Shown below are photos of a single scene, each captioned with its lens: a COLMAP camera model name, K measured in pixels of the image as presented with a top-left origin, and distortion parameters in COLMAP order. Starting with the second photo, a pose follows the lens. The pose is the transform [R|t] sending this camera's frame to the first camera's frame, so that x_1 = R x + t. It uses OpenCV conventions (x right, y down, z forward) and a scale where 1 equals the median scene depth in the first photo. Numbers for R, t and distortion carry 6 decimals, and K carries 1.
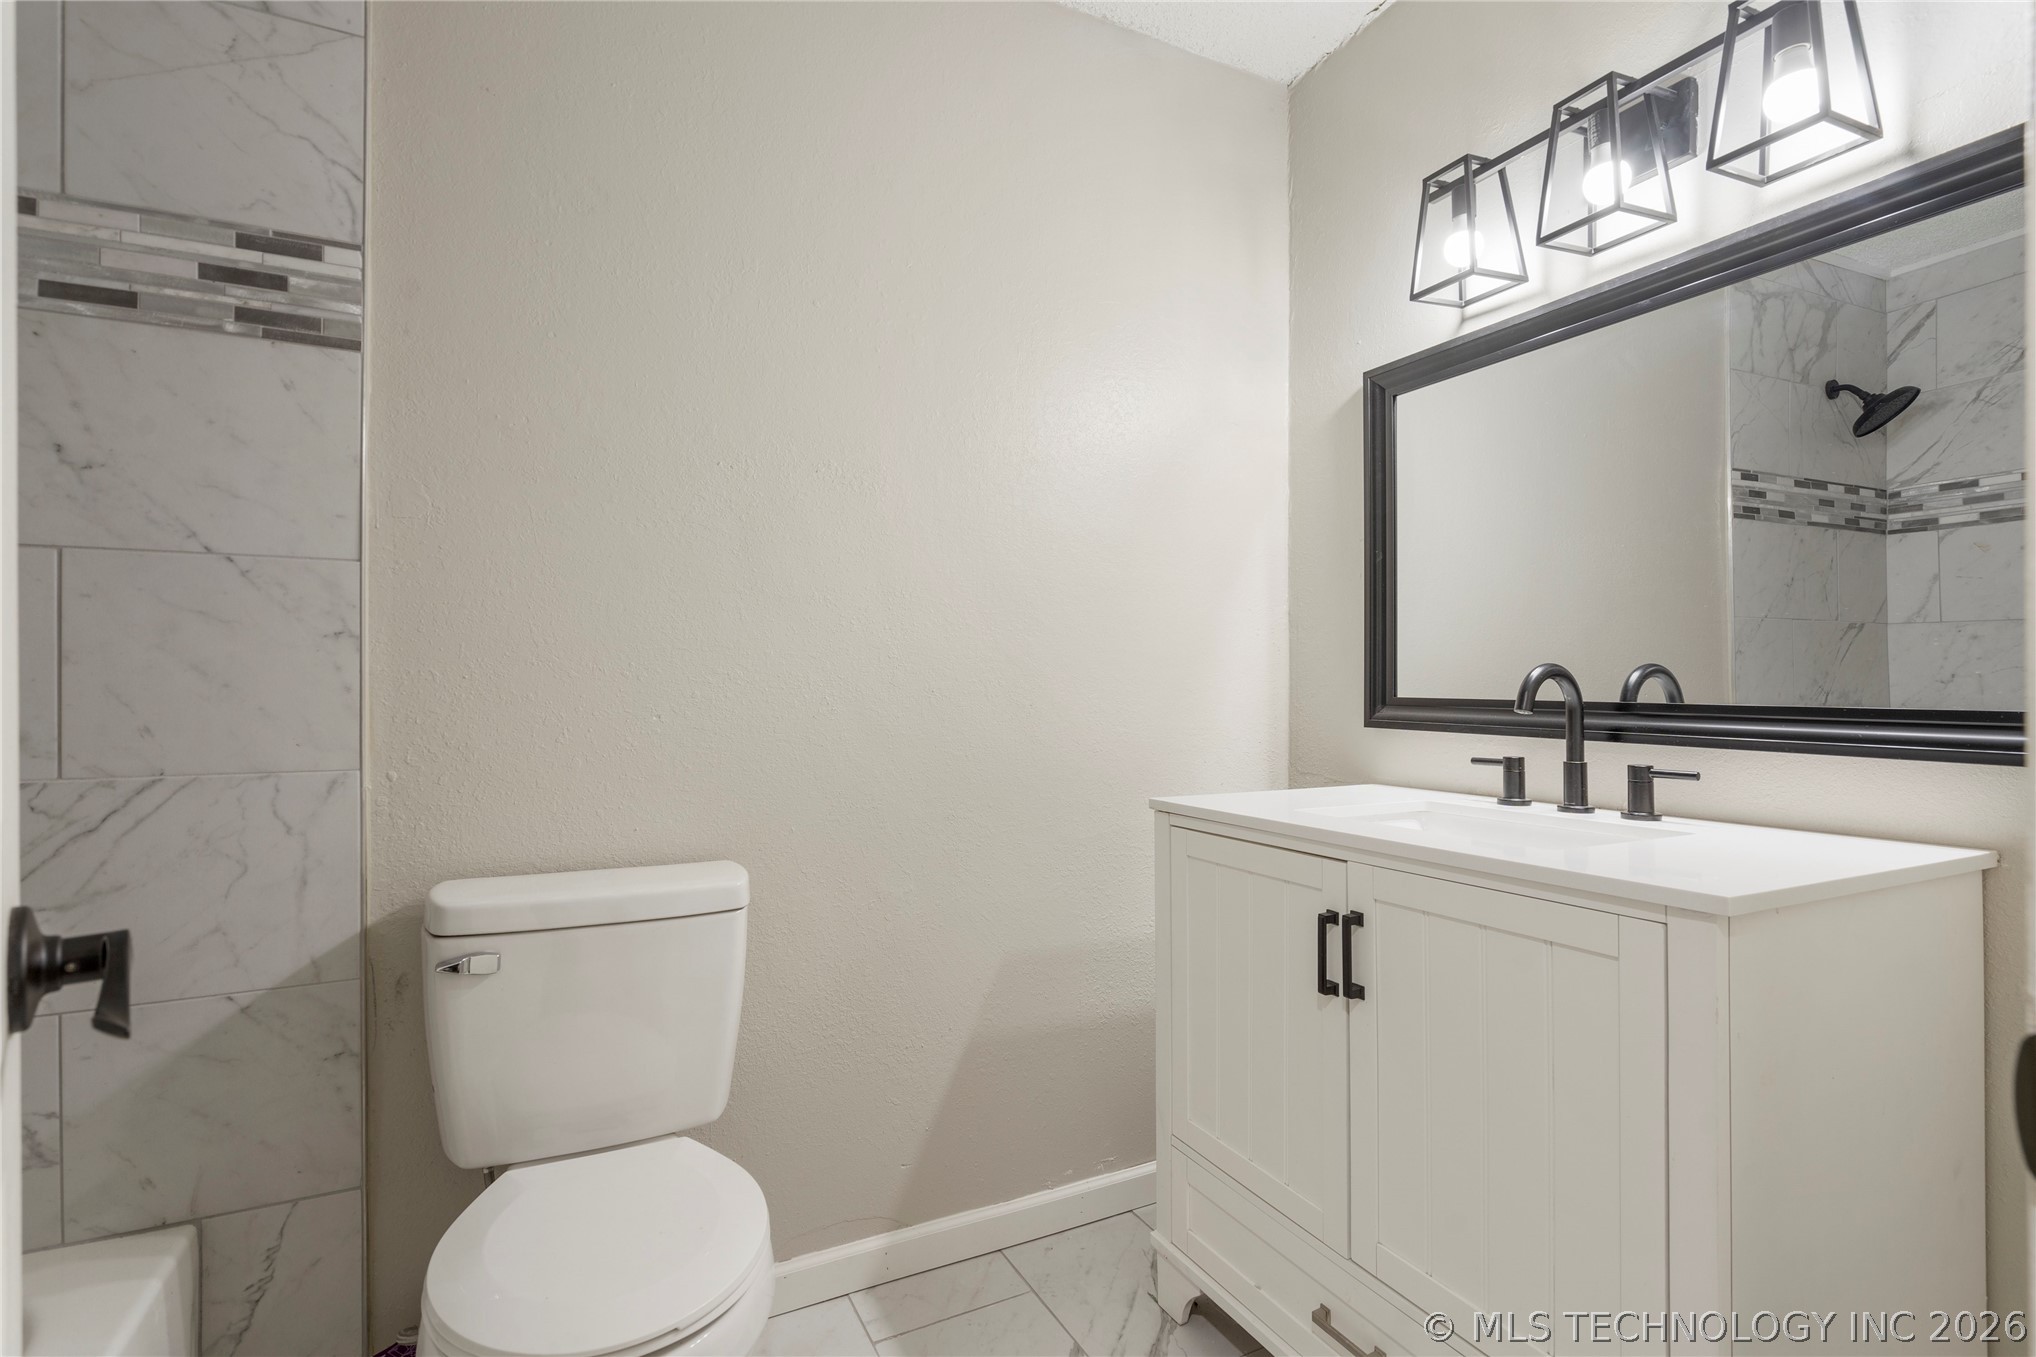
lens RADIAL K [[938.4, 0, 1007.7], [0, 938.4, 682.3], [0, 0, 1]] dist [-0.002855, 0.003087]
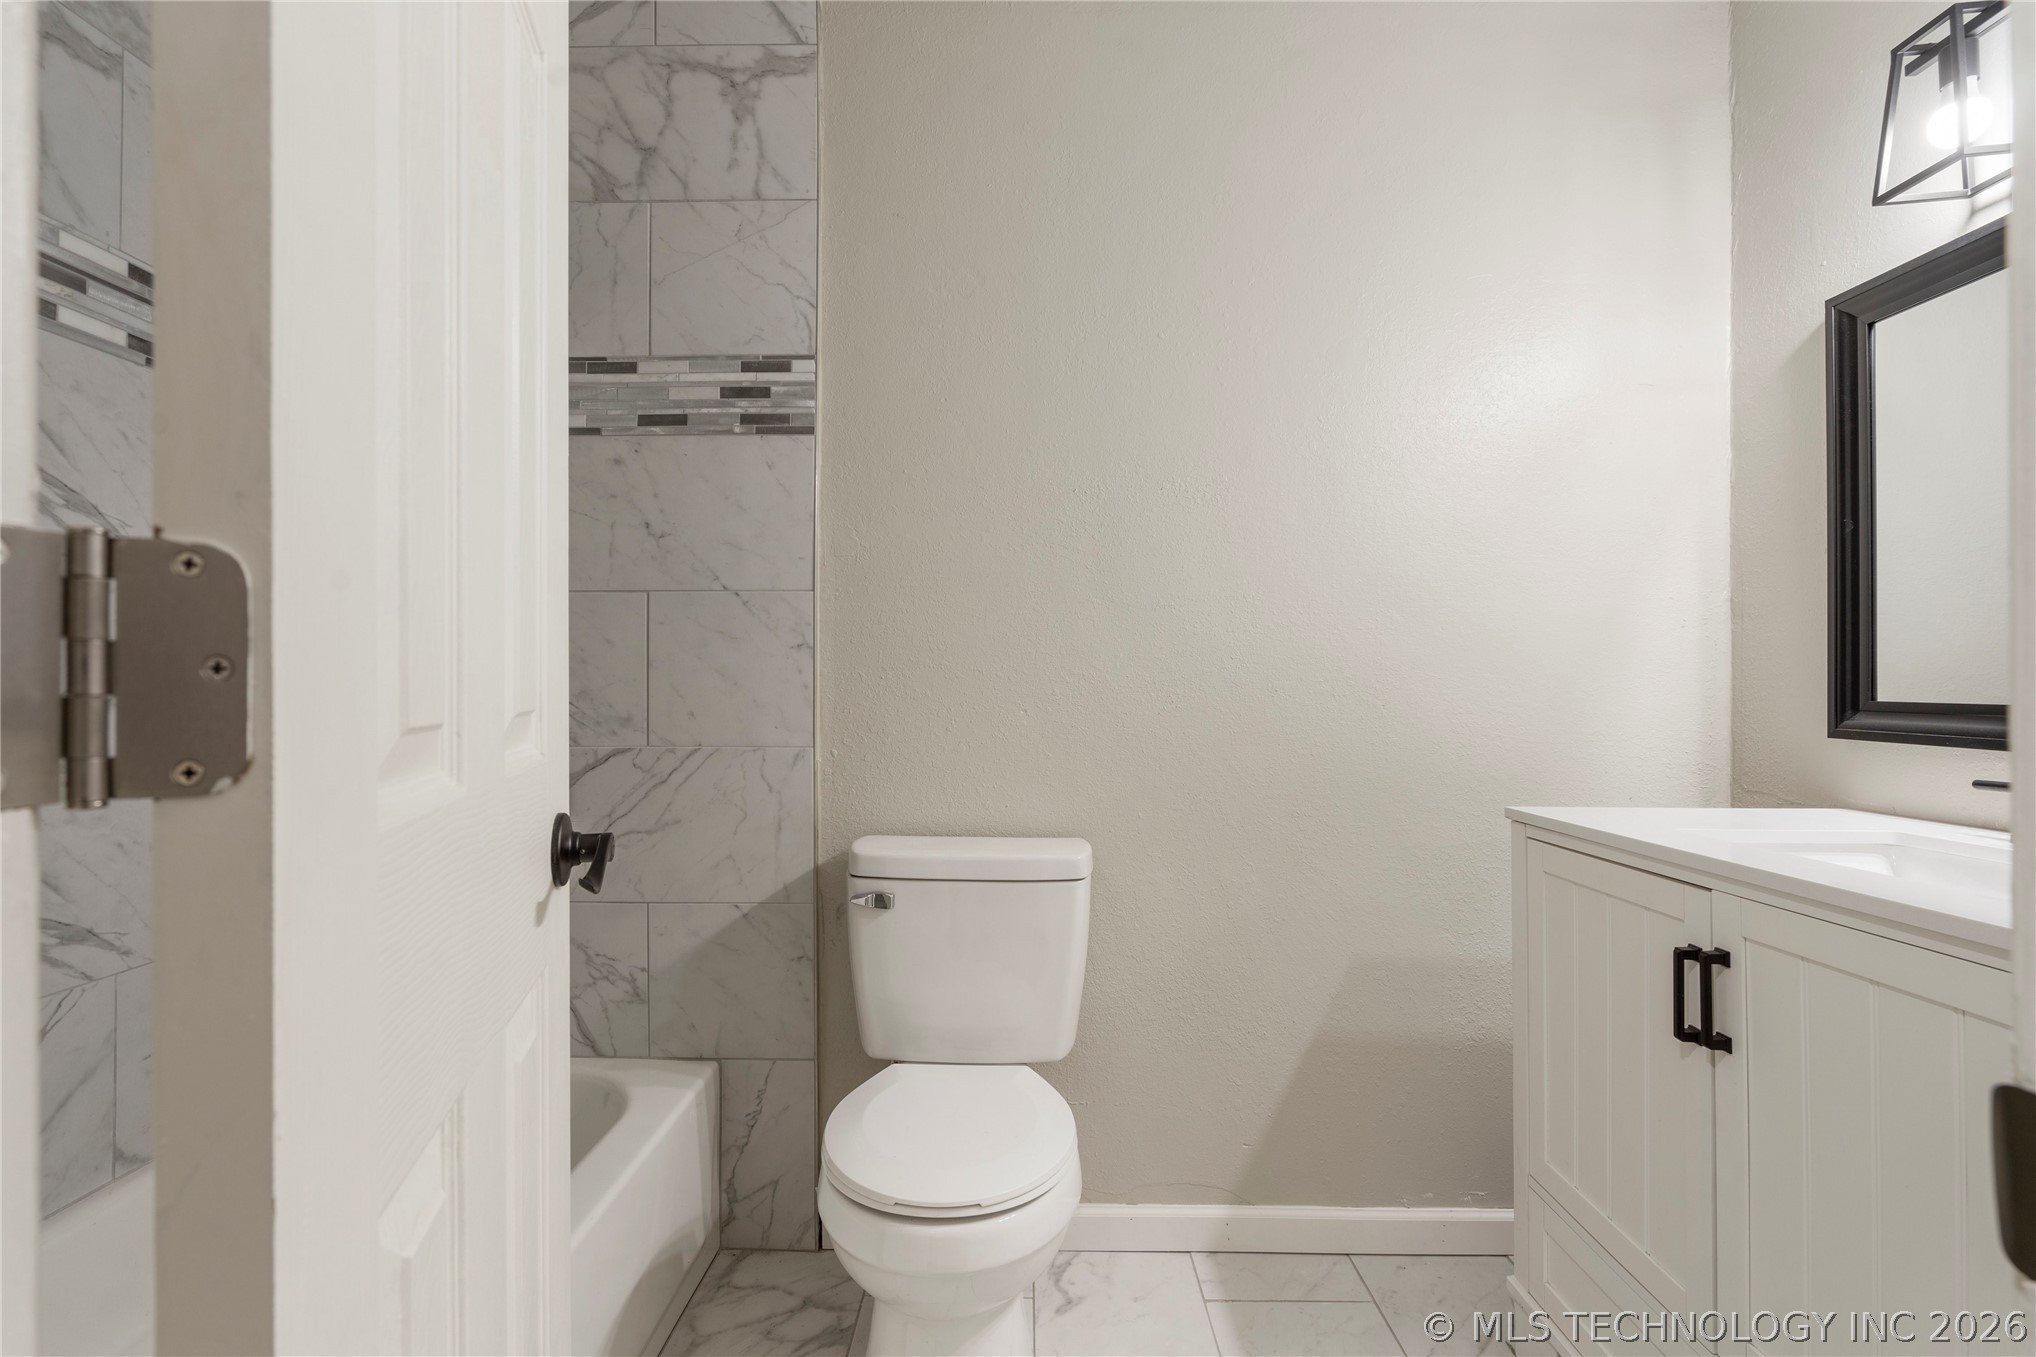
lens RADIAL K [[938.4, 0, 1029.1], [0, 938.4, 679.6], [0, 0, 1]] dist [-0.002855, 0.003087]
pose [[0.890839, -0.000396, -0.454318, 0.175224], [-0.000801, 0.999997, -0.002441, 0.000204], [0.454317, 0.002538, 0.890836, -0.047544]]
